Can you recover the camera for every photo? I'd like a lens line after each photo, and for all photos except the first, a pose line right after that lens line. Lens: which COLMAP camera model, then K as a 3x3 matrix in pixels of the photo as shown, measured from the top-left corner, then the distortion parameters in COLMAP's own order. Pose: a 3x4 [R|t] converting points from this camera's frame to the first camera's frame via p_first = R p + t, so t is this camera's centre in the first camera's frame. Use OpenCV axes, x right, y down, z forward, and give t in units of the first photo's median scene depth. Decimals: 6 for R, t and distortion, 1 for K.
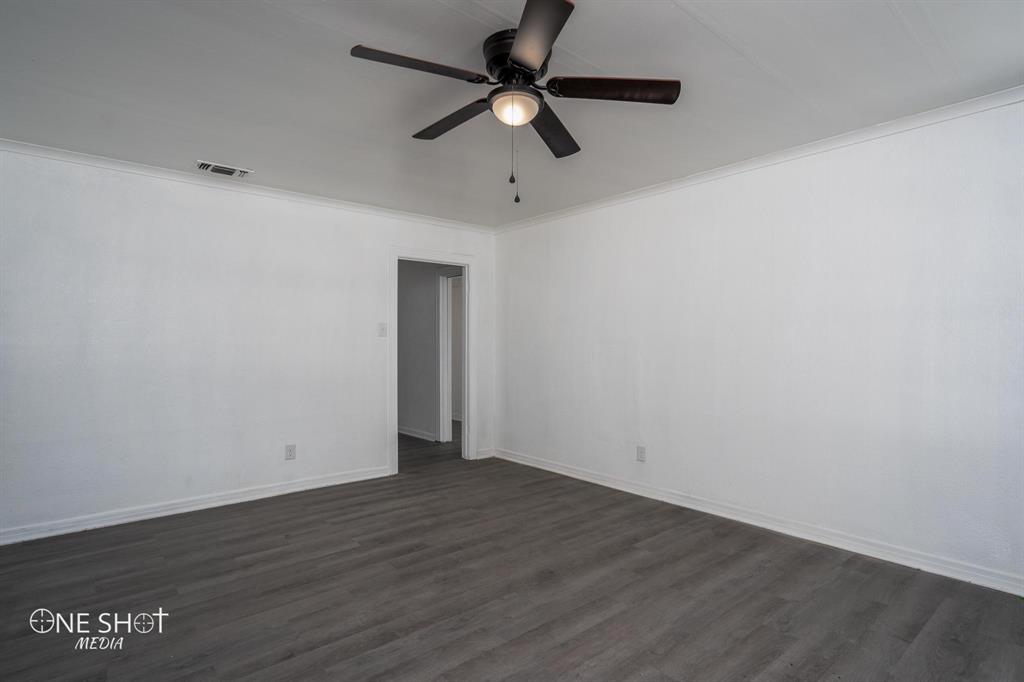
lens RADIAL K [[526.3, 0, 513.6], [0, 526.3, 343.9], [0, 0, 1]] dist [0.002415, 0.000946]
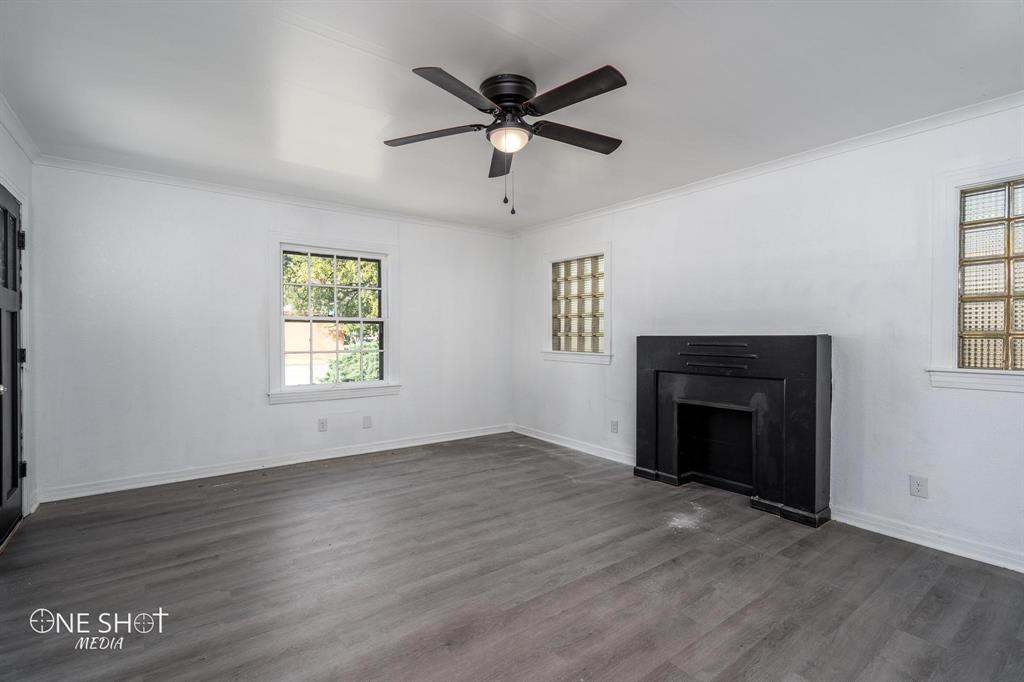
lens RADIAL K [[466.5, 0, 512.0], [0, 466.5, 341.0], [0, 0, 1]] dist [-0.000938, -0.000148]
pose [[-0.998140, -0.003237, 0.060879, -0.066248], [-0.002797, 0.999969, 0.007302, 0.008624], [-0.060900, 0.007118, -0.998118, 2.002041]]
